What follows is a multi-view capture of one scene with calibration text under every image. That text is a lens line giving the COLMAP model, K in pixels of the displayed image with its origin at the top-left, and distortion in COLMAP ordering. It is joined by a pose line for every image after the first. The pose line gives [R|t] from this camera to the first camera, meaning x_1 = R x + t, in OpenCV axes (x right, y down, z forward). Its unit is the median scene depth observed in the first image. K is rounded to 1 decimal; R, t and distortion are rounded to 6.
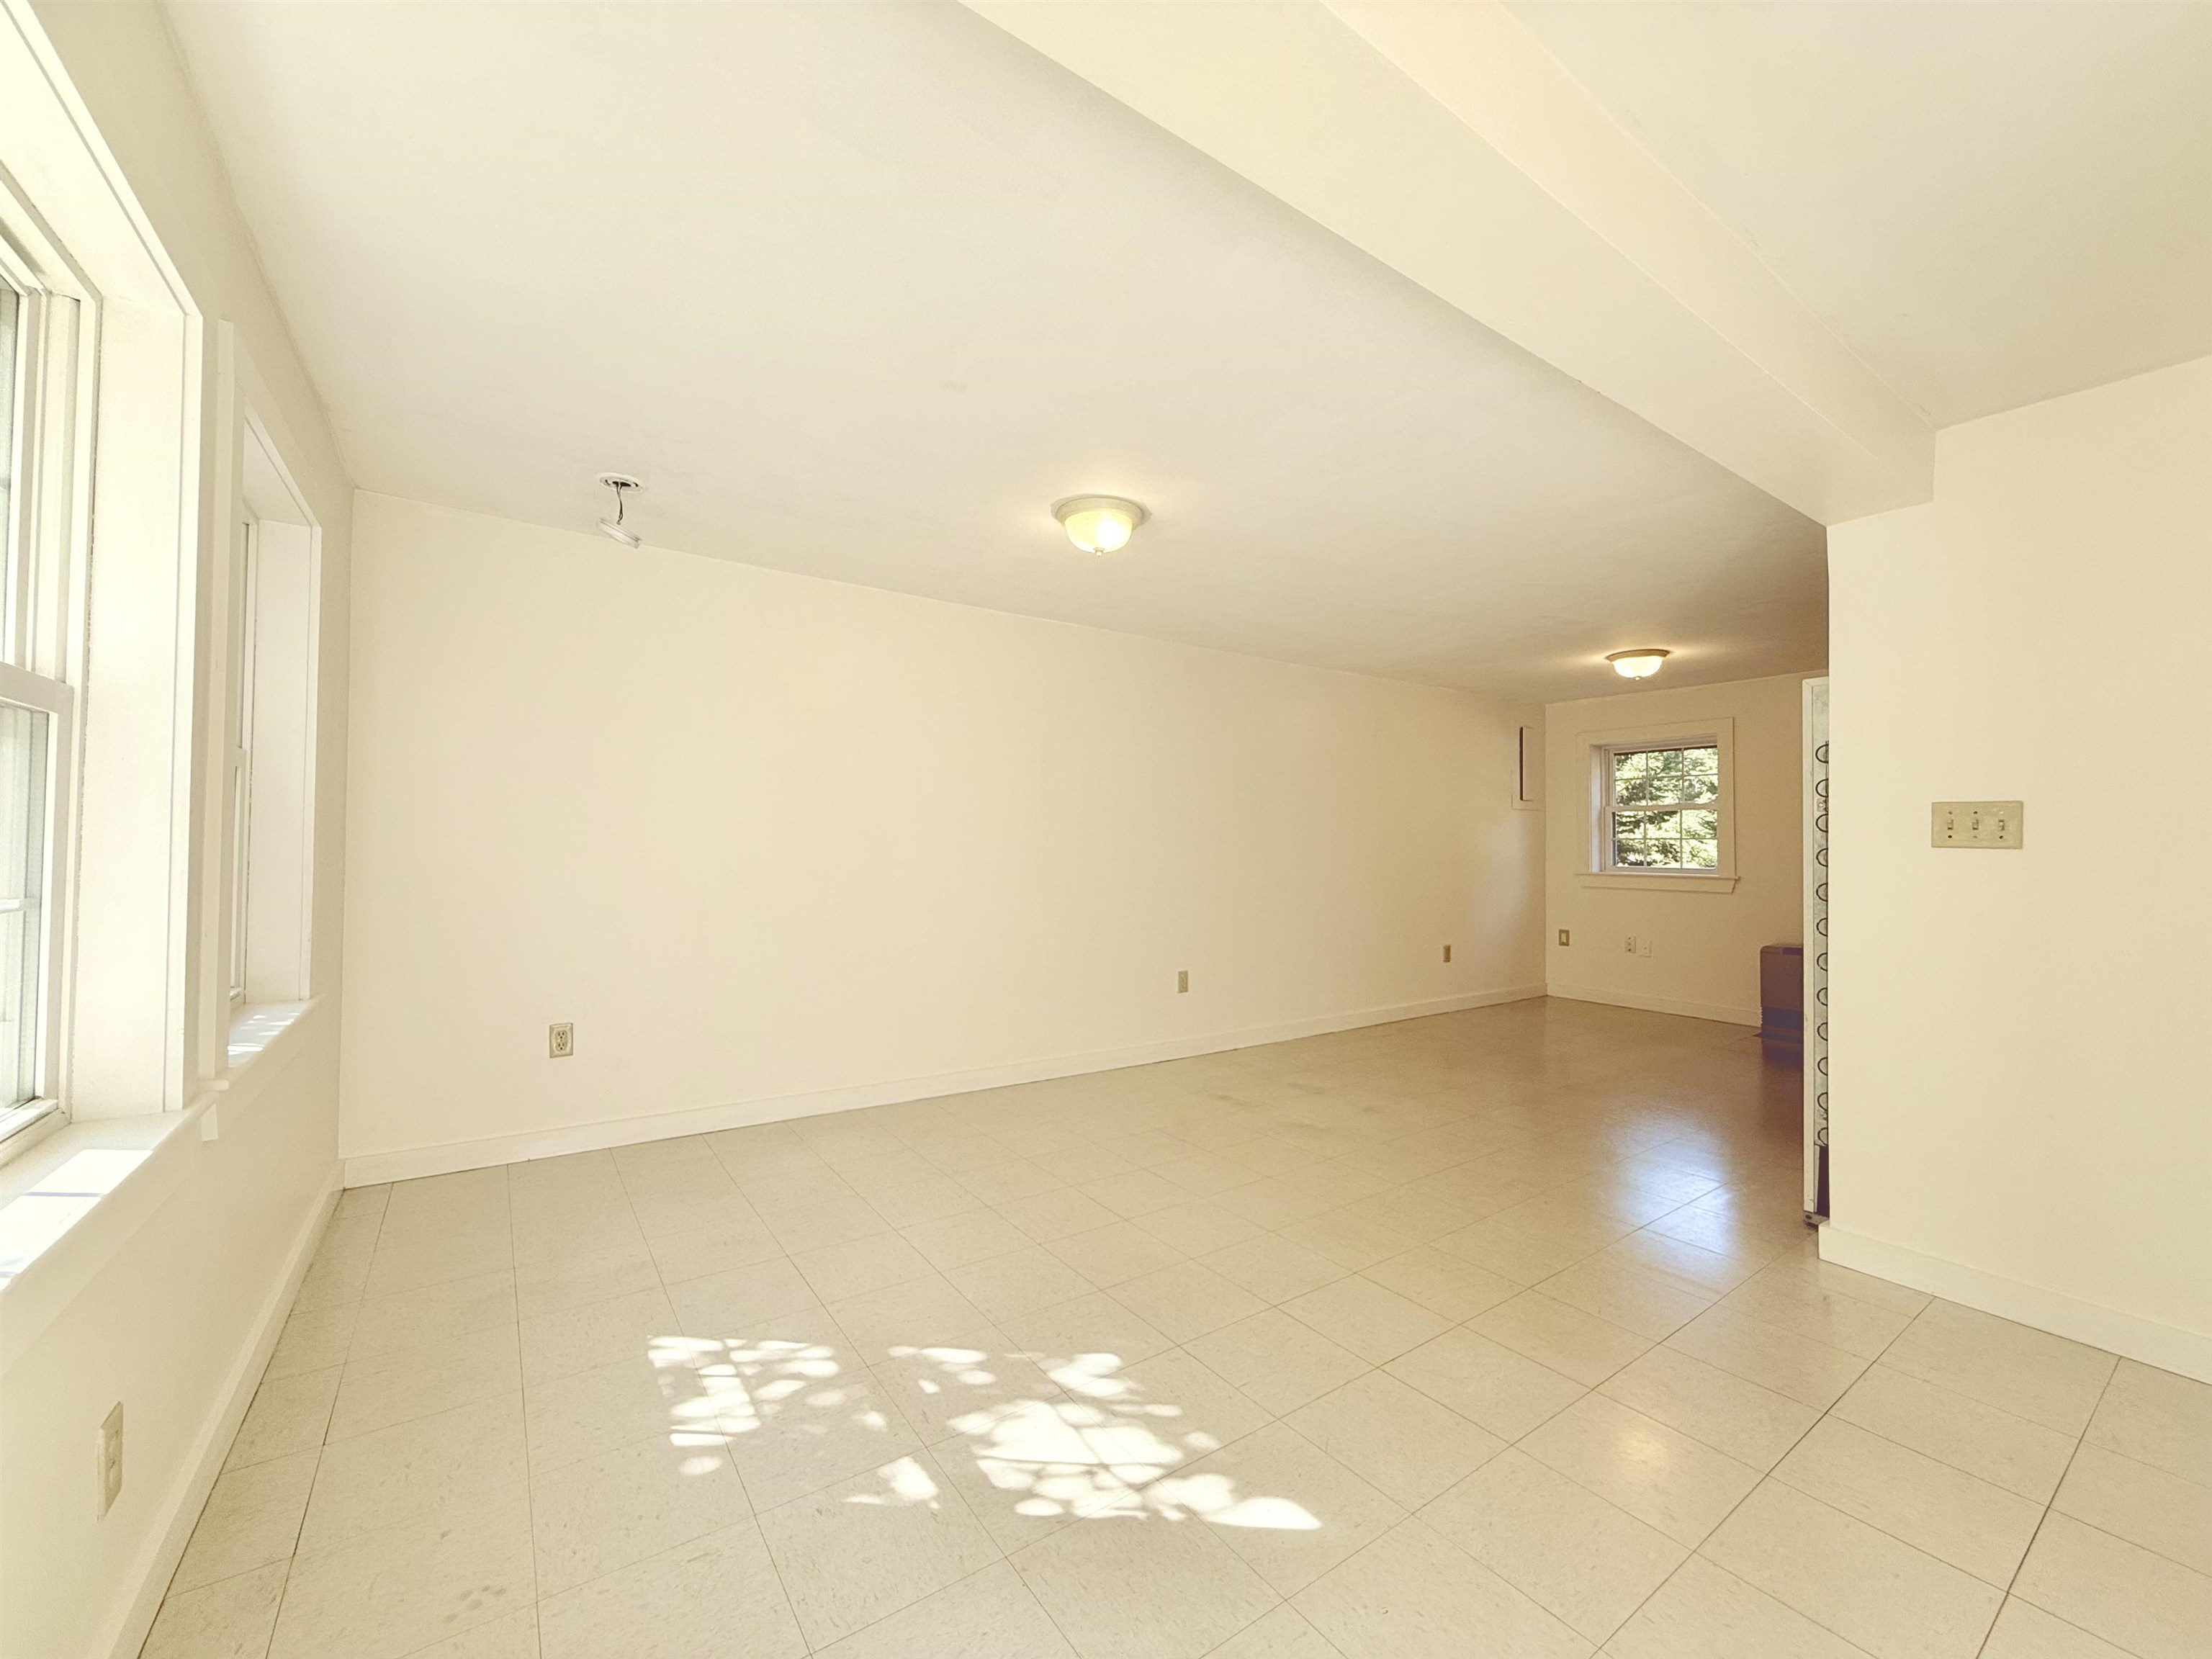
lens RADIAL K [[876.4, 0, 1089.1], [0, 876.4, 831.0], [0, 0, 1]] dist [-0.009762, 0.001490]
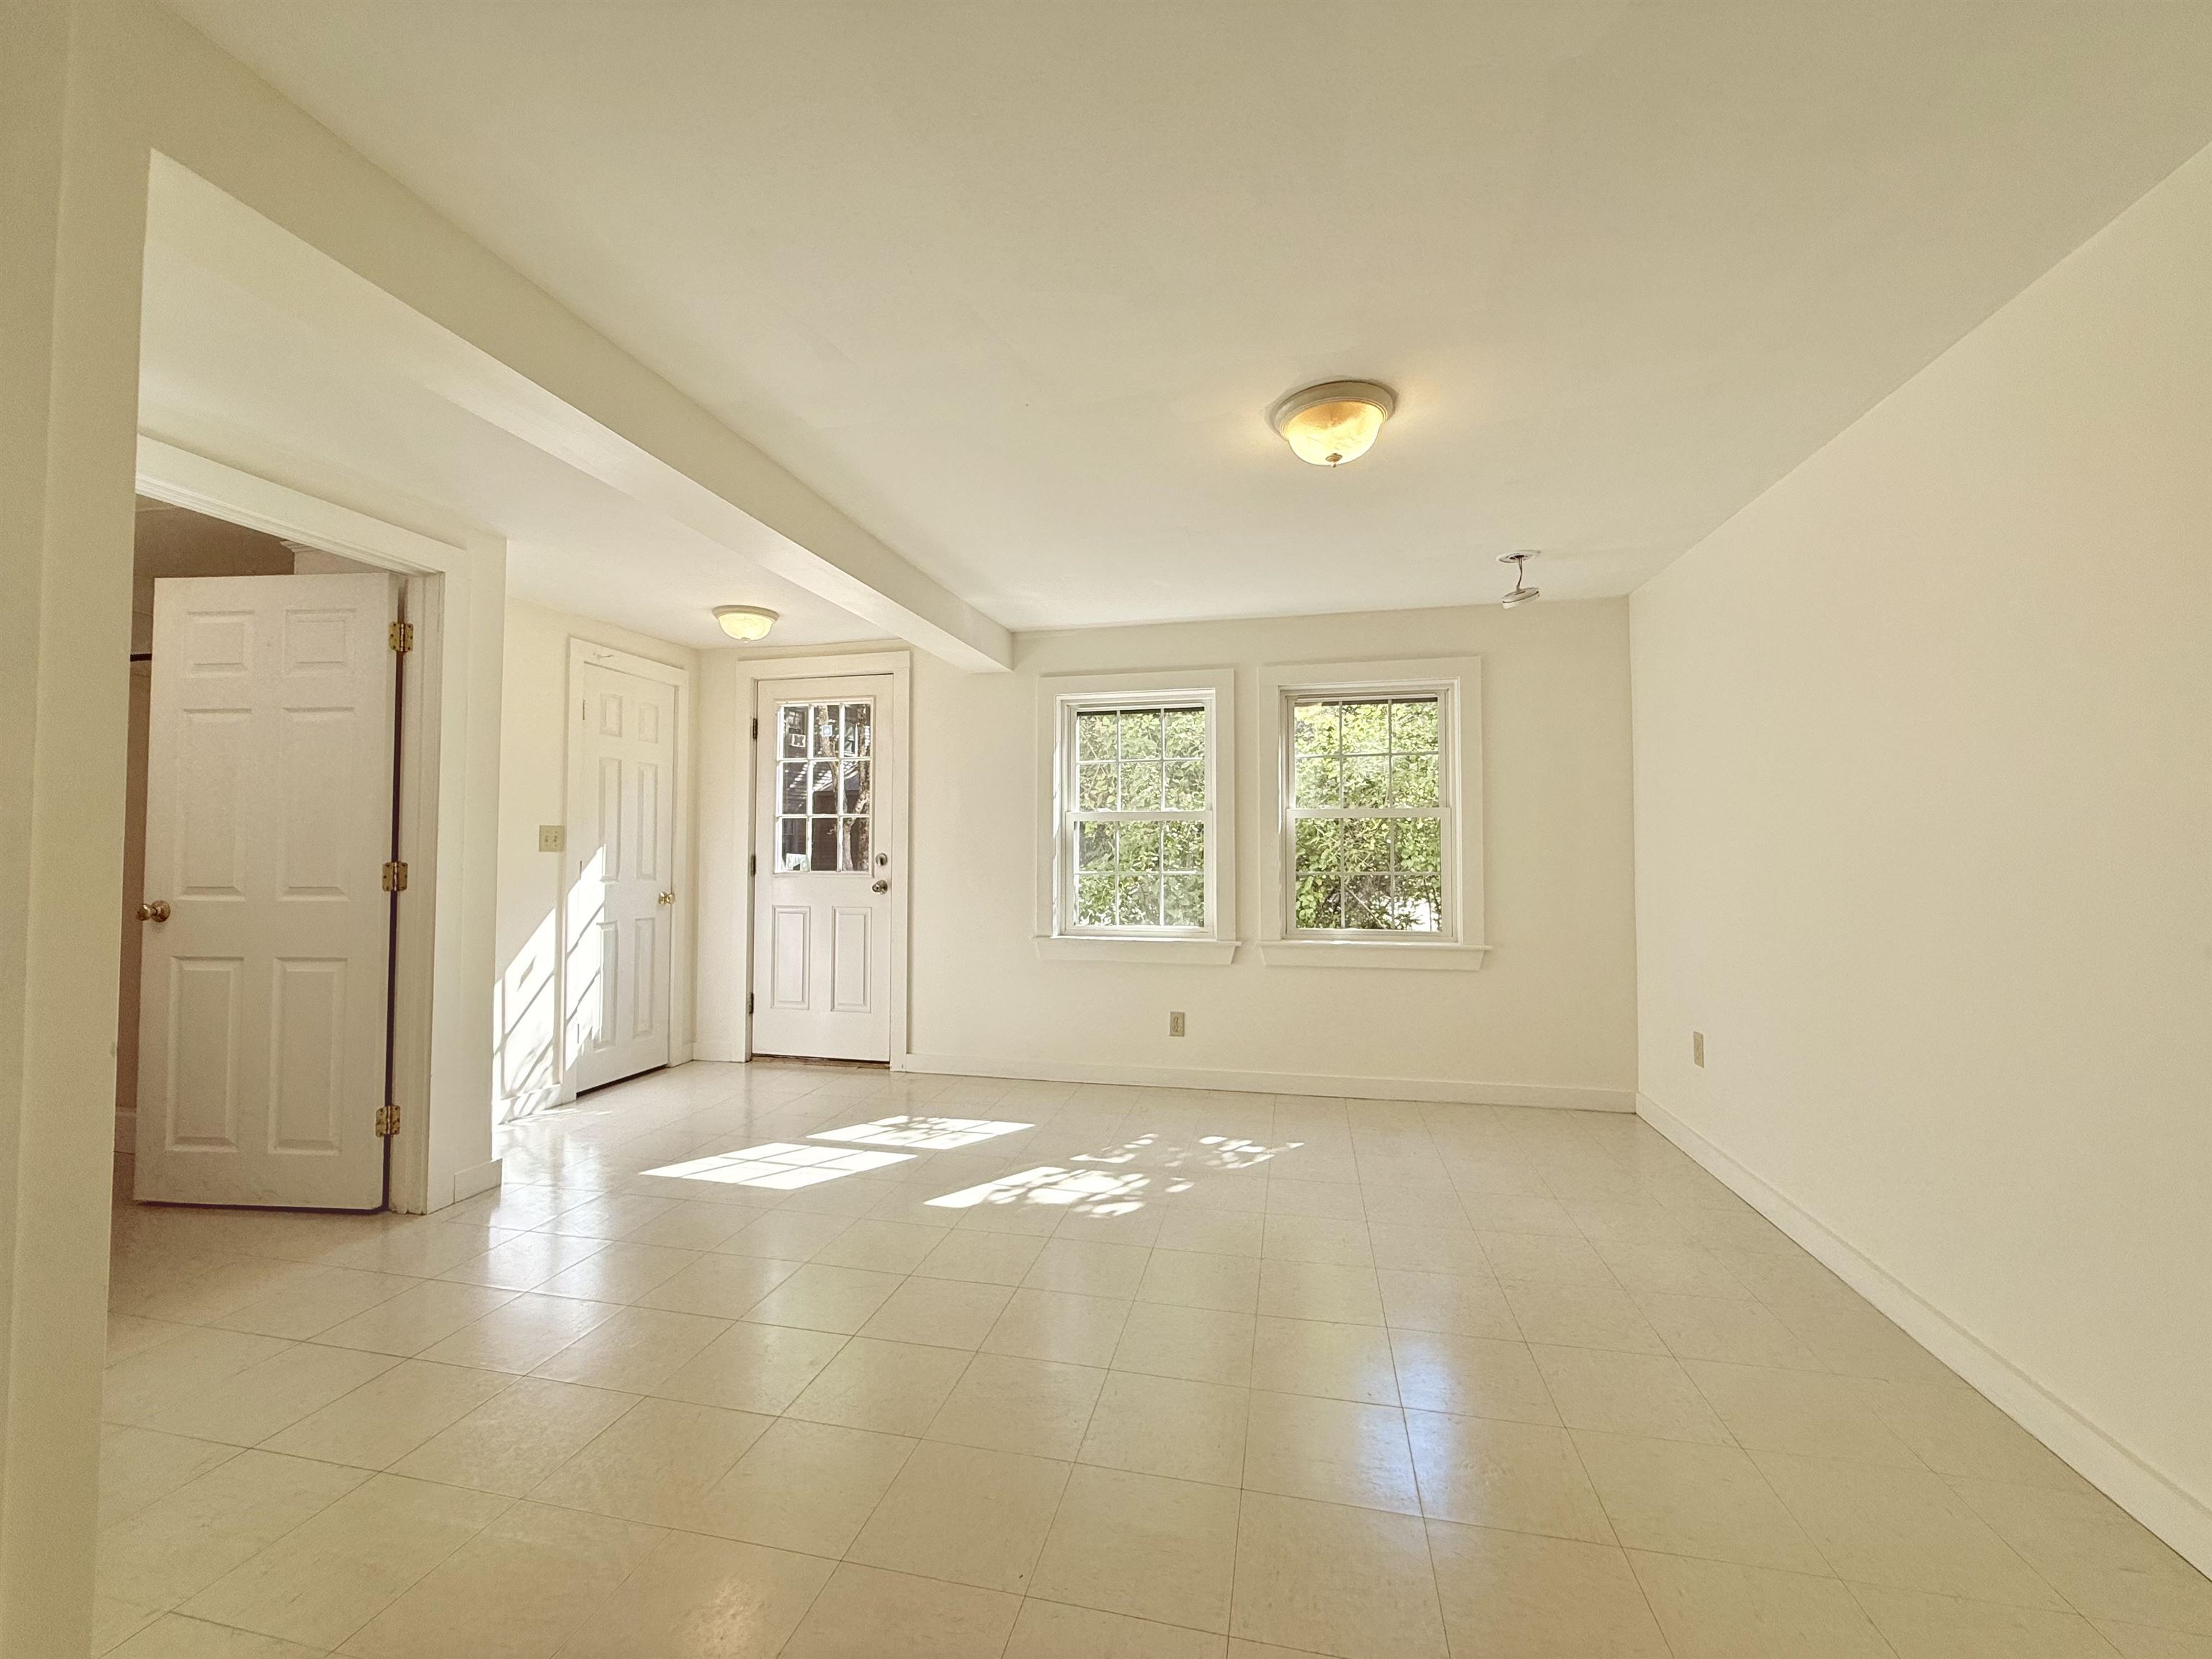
lens RADIAL K [[876.4, 0, 1101.3], [0, 876.4, 828.1], [0, 0, 1]] dist [-0.009762, 0.001490]
pose [[-0.730729, -0.028105, -0.682089, 0.428719], [0.006835, 0.998801, -0.048477, 0.017812], [0.682633, -0.040086, -0.729661, 0.843963]]
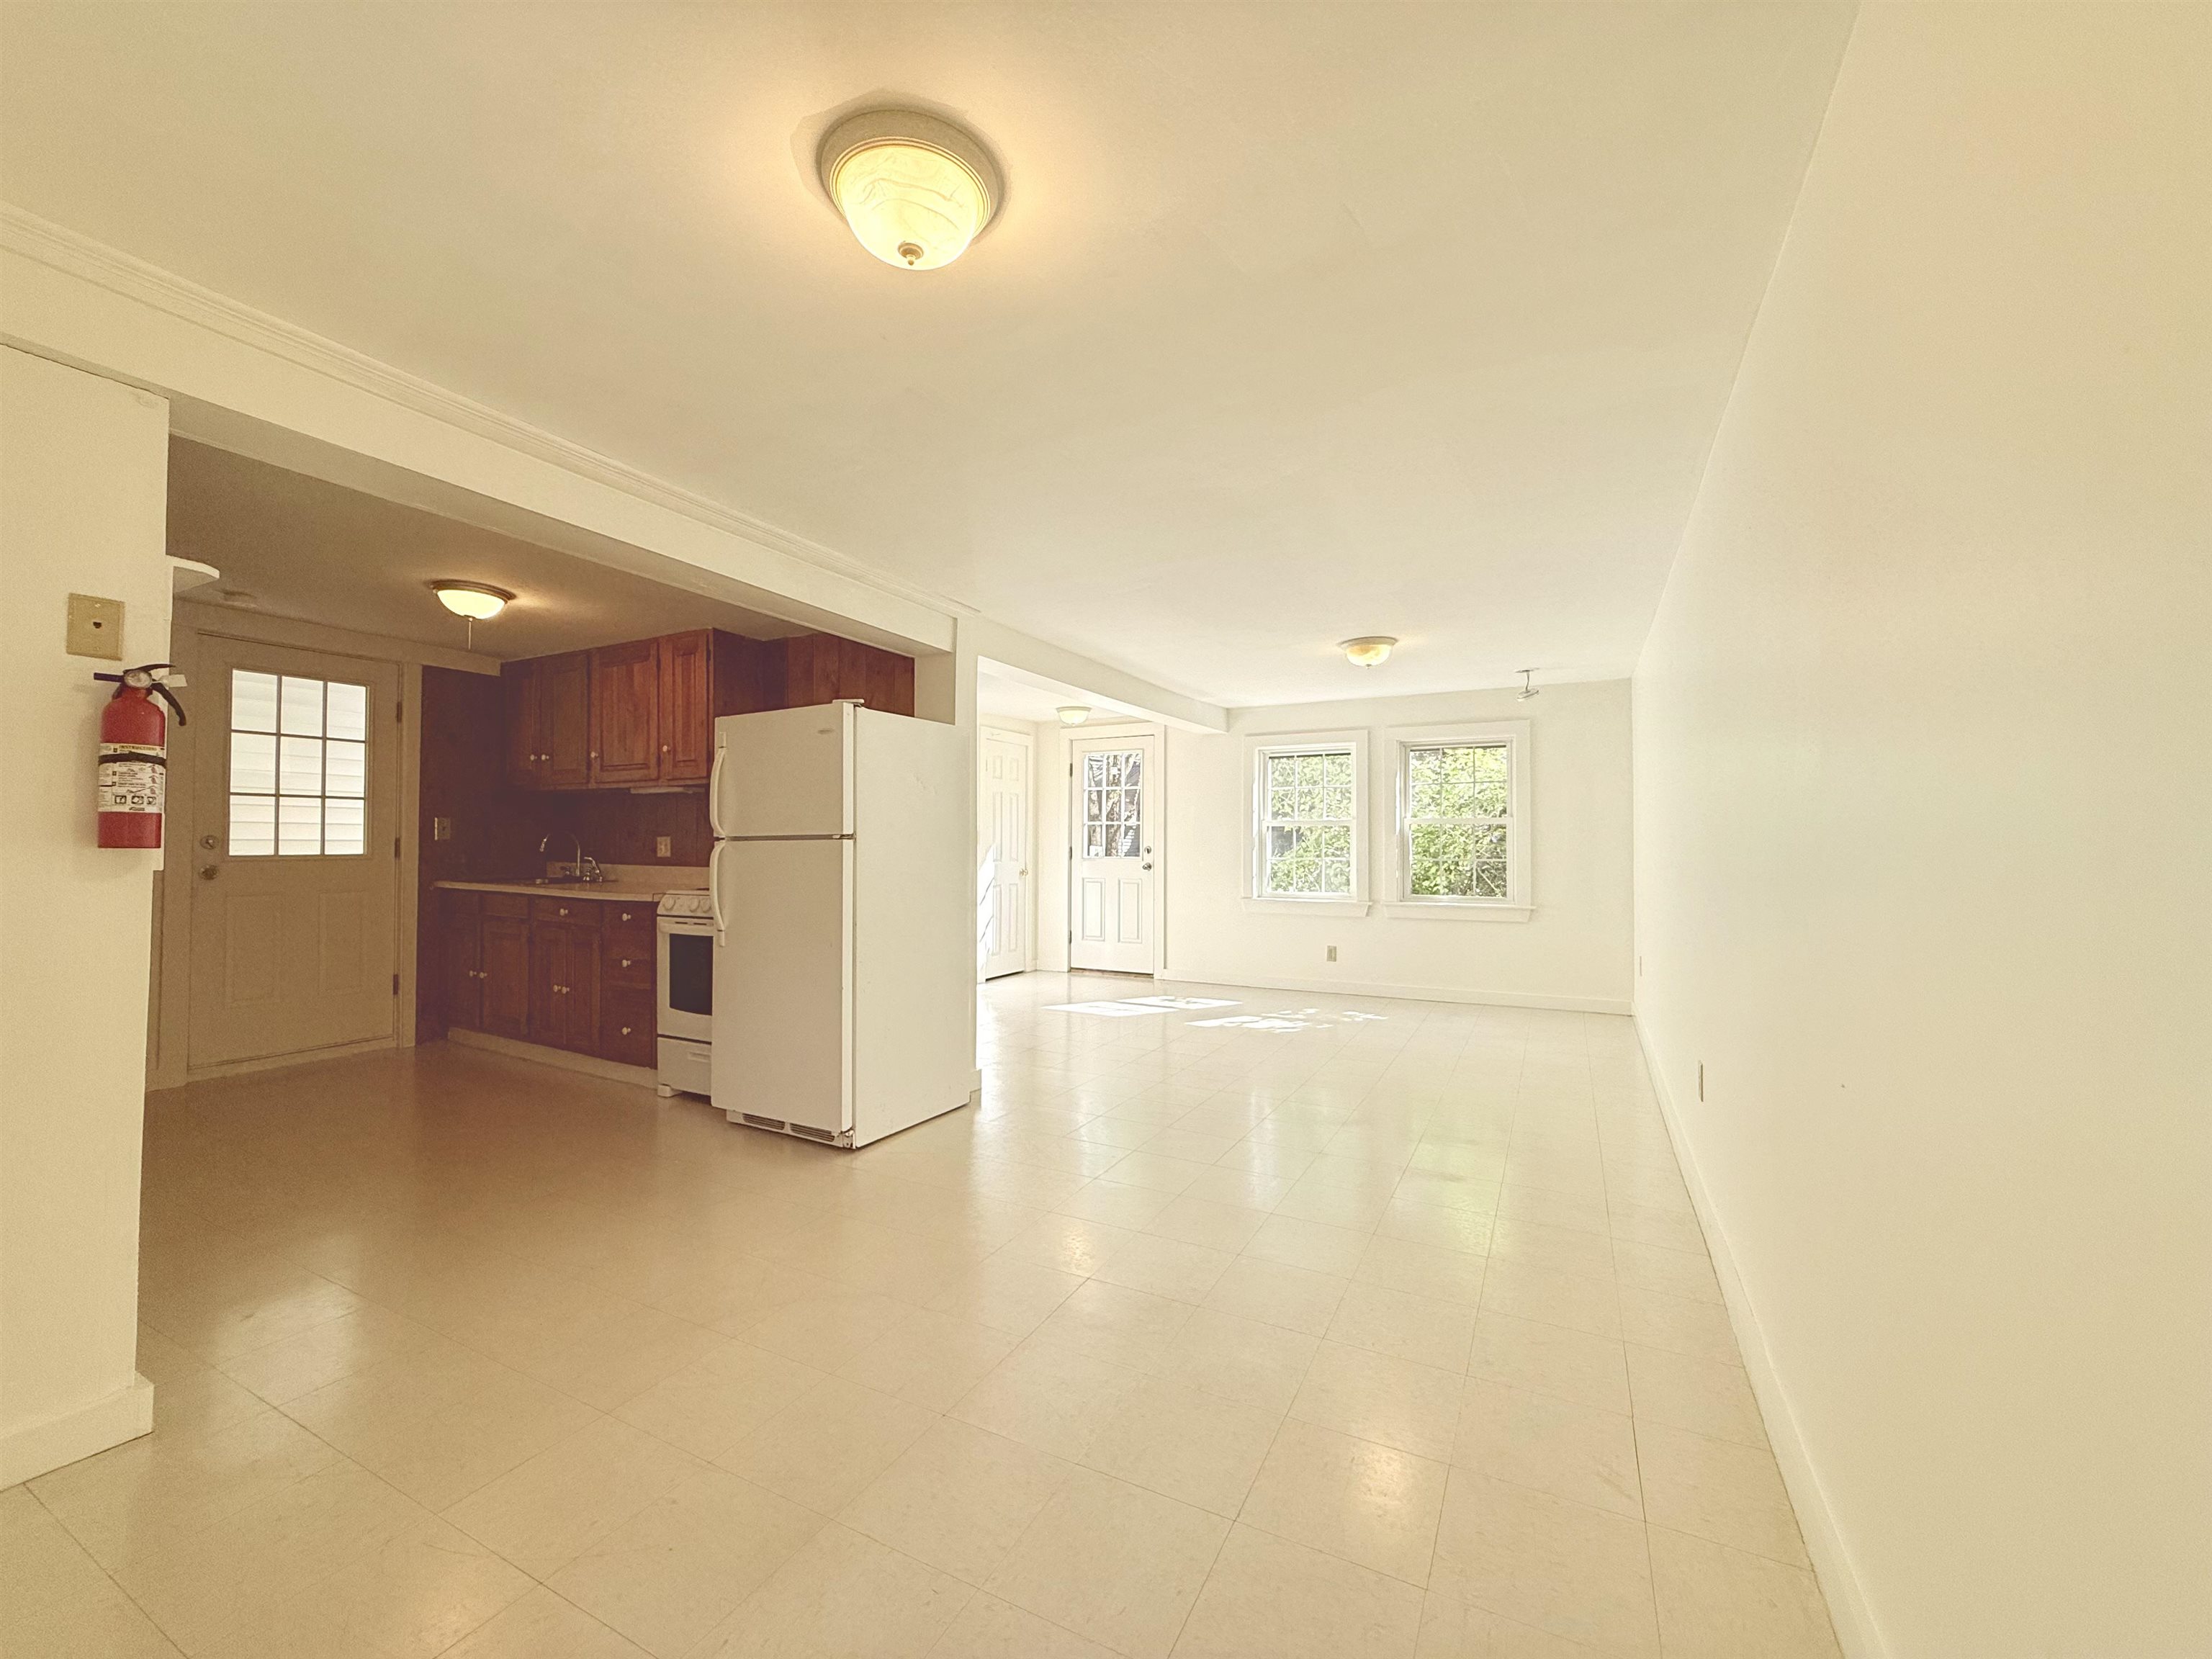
lens RADIAL K [[876.4, 0, 1102.1], [0, 876.4, 829.4], [0, 0, 1]] dist [-0.009762, 0.001490]
pose [[-0.881657, -0.018124, -0.471543, 0.775688], [-0.000132, 0.999272, -0.038161, 0.027392], [0.471891, -0.033583, -0.881017, 1.341710]]
